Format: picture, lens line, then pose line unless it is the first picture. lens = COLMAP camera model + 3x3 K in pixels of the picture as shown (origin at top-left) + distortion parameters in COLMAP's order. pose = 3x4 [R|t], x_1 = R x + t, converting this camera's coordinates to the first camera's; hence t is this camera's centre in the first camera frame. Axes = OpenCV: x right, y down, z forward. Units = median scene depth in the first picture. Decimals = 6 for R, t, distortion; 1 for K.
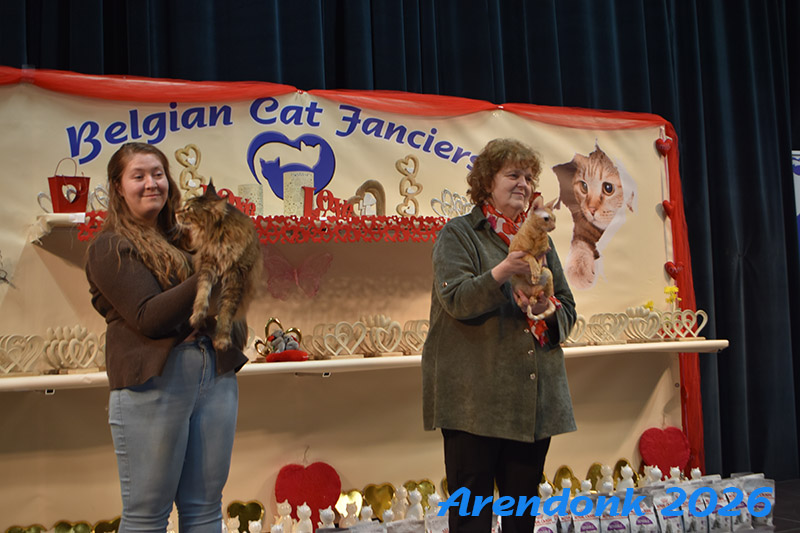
lens RADIAL K [[1010.5, 0, 399.8], [0, 1010.5, 262.1], [0, 0, 1]] dist [0.023622, 0.000000]
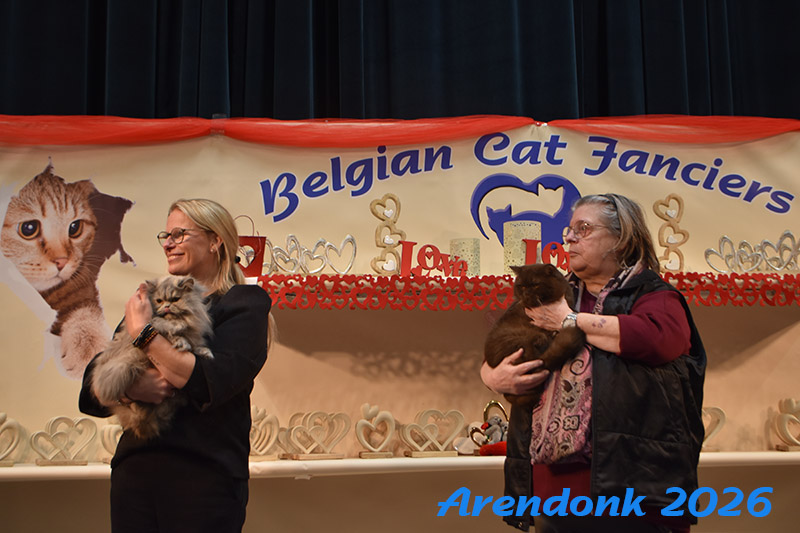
lens RADIAL K [[1190.5, 0, 400.3], [0, 1190.5, 270.7], [0, 0, 1]] dist [0.067801, 0.000000]
pose [[0.936470, -0.021978, -0.350057, 0.139739], [0.004574, 0.998715, -0.050466, -0.001318], [0.350717, 0.045659, 0.935368, 0.065094]]
